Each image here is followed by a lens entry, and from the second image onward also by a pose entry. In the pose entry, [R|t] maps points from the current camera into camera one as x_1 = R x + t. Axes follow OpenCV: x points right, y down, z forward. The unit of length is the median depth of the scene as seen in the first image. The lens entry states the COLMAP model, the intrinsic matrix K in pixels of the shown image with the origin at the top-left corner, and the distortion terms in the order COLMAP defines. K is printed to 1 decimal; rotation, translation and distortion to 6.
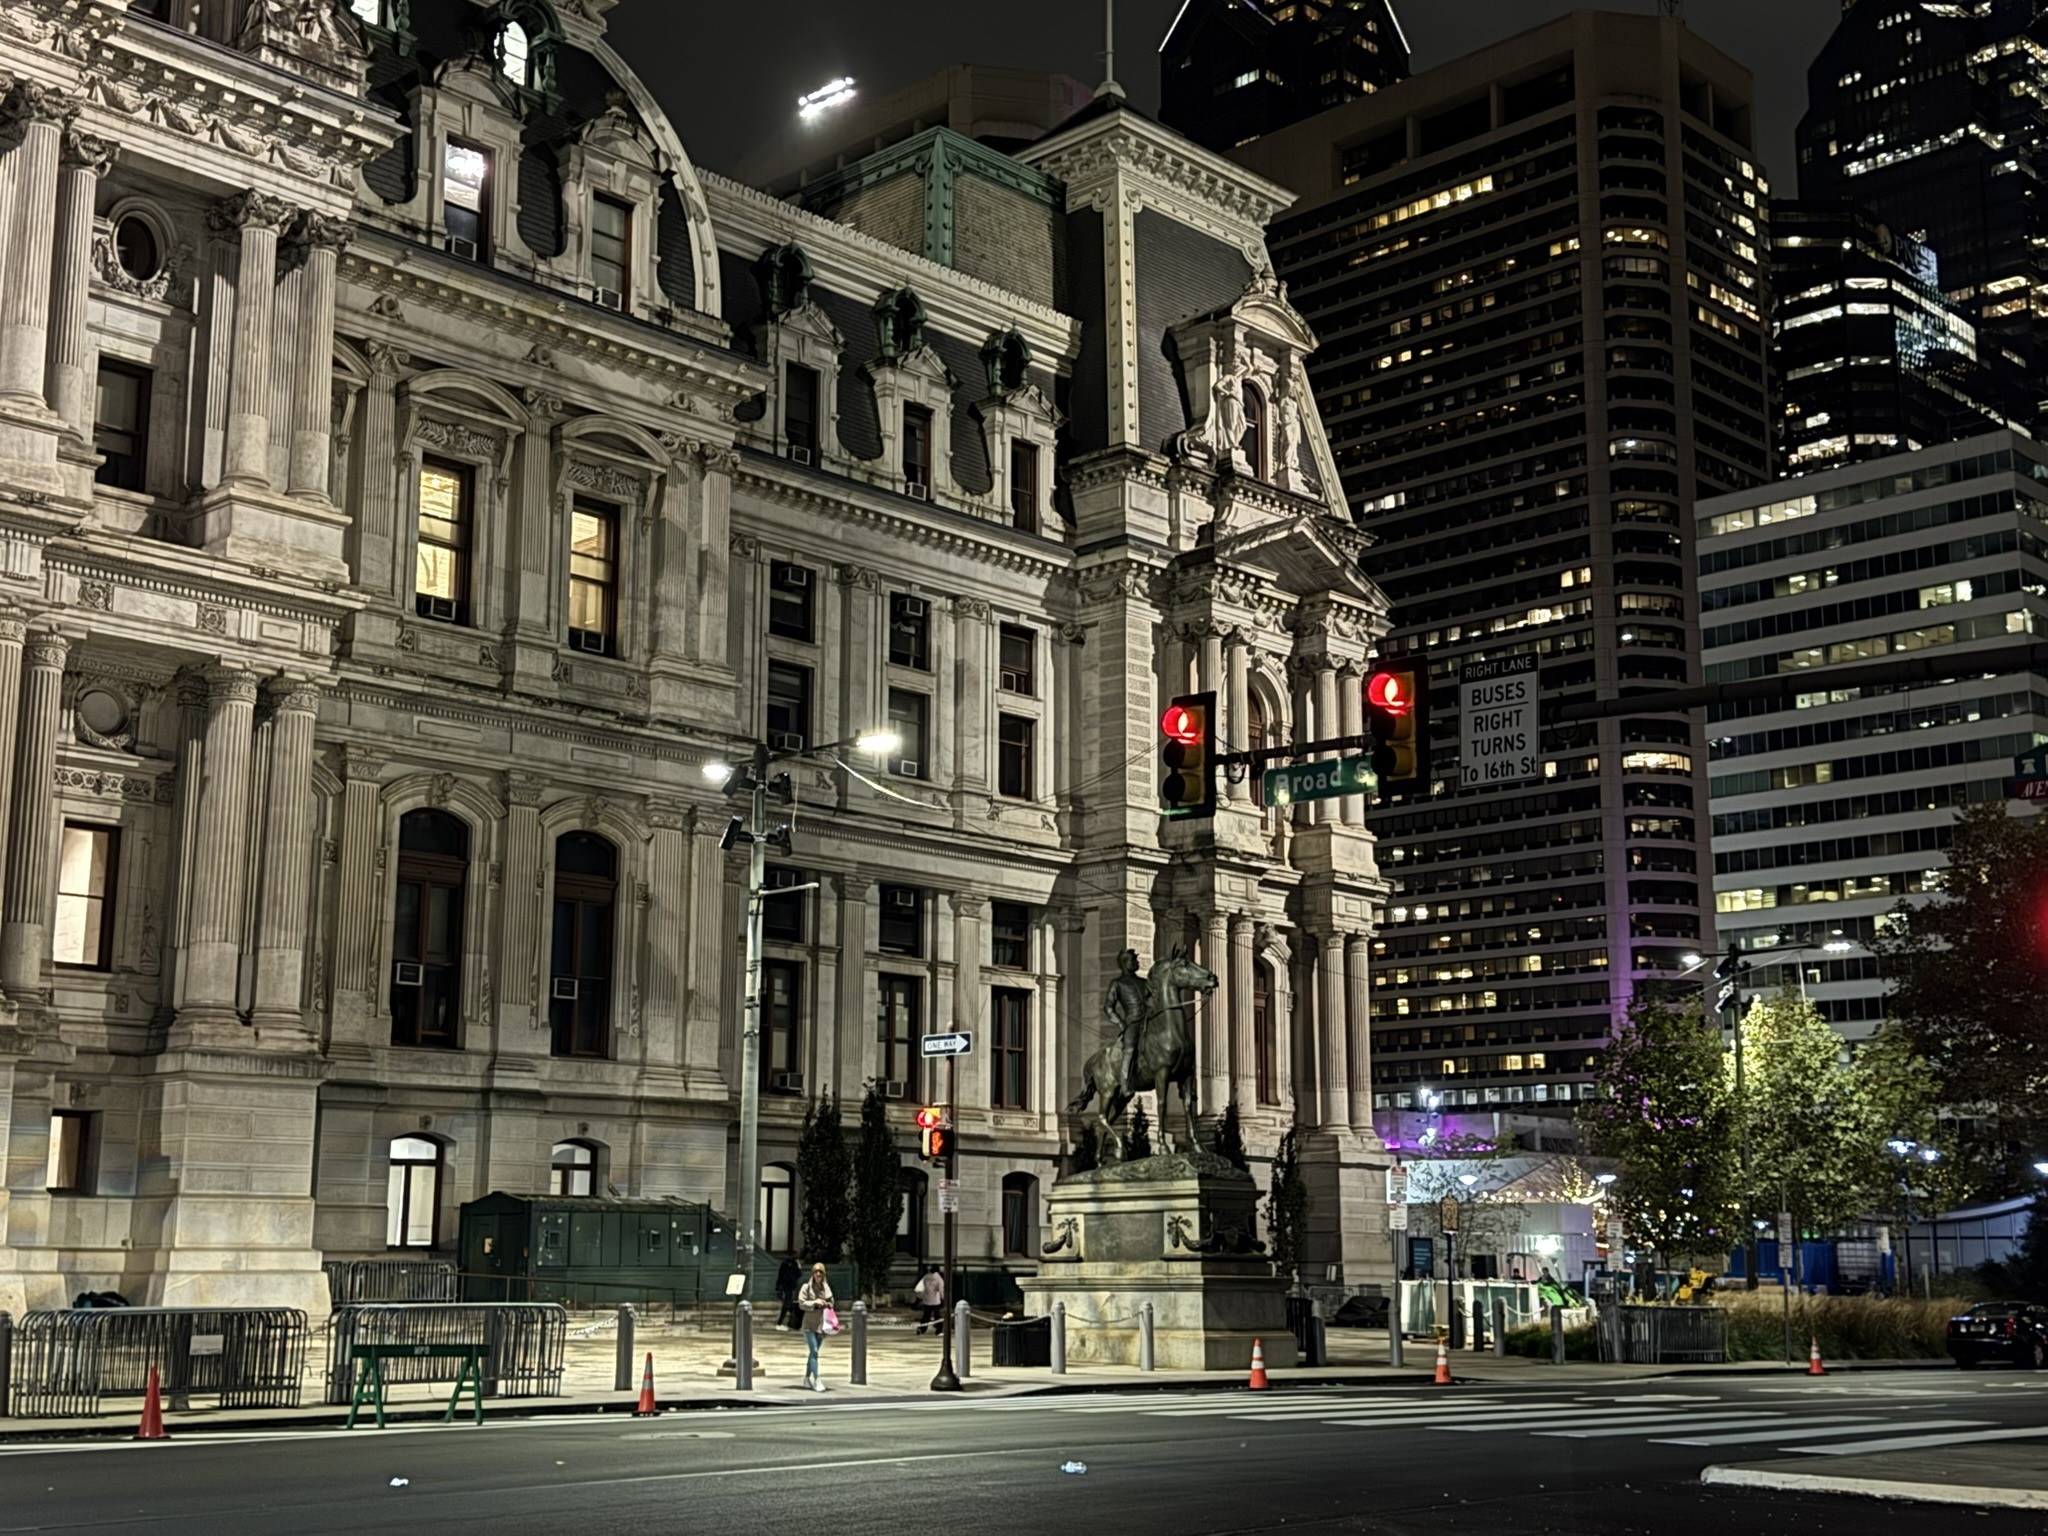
lens RADIAL K [[2524.7, 0, 1024.0], [0, 2524.7, 768.0], [0, 0, 1]] dist [0.183682, -0.372283]
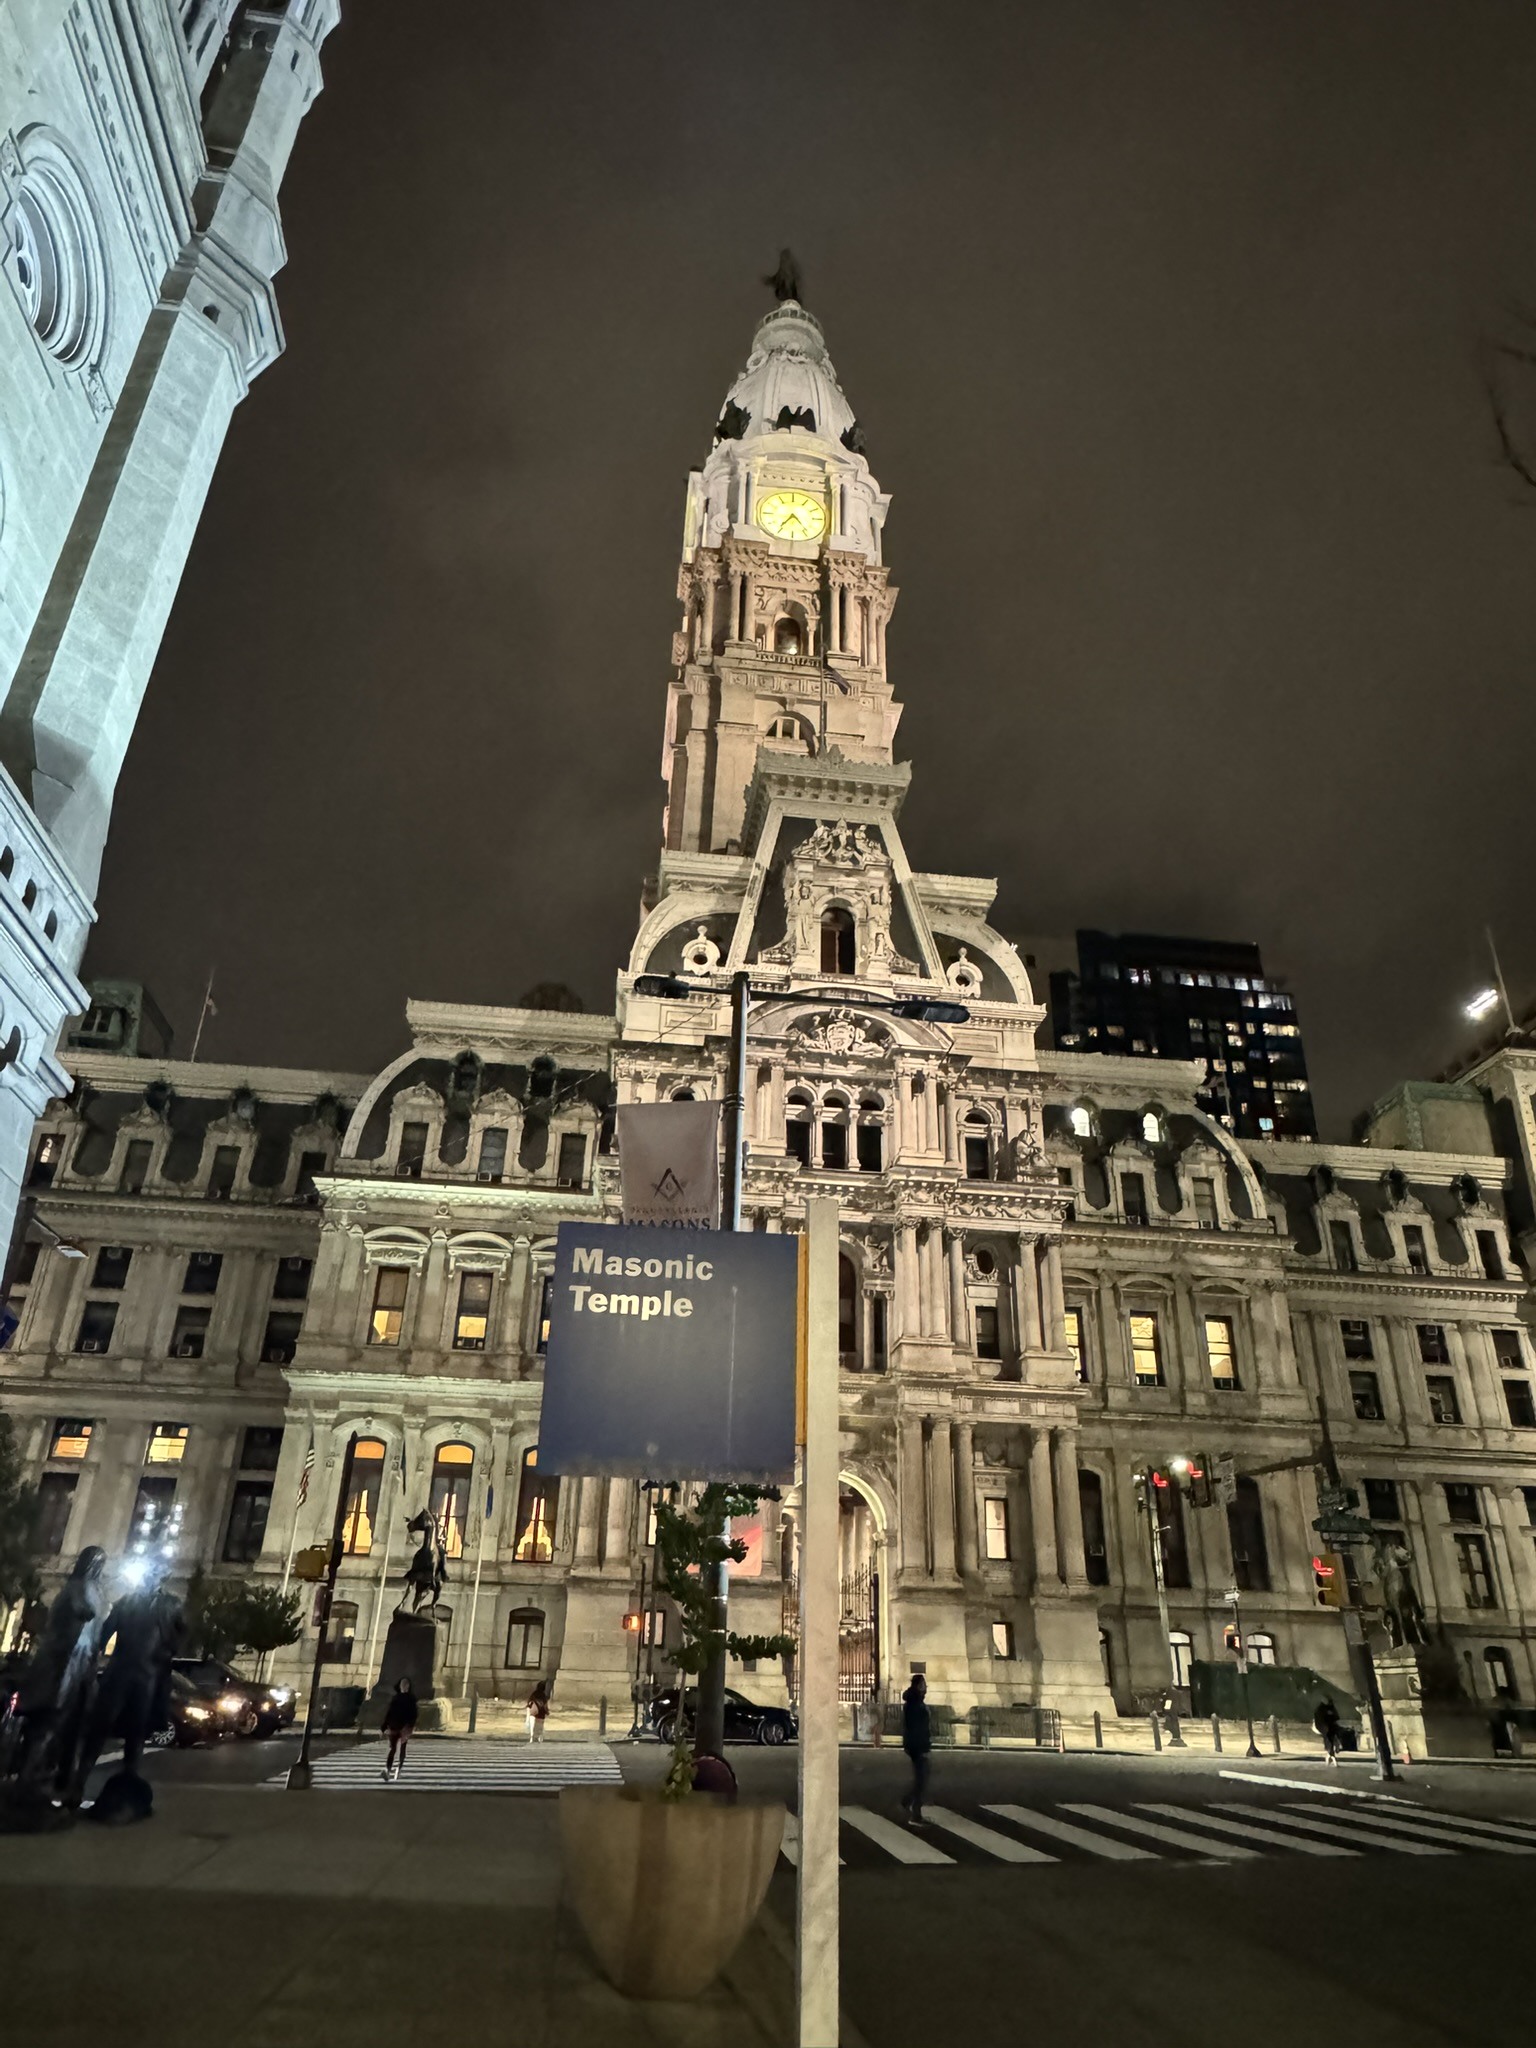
lens RADIAL K [[1329.8, 0, 768.0], [0, 1329.8, 1024.0], [0, 0, 1]] dist [-0.002079, -0.000003]
pose [[0.778164, -0.267406, -0.568292, 0.248970], [0.100970, 0.946328, -0.307030, -0.030978], [0.619892, 0.181540, 0.763398, -0.163558]]
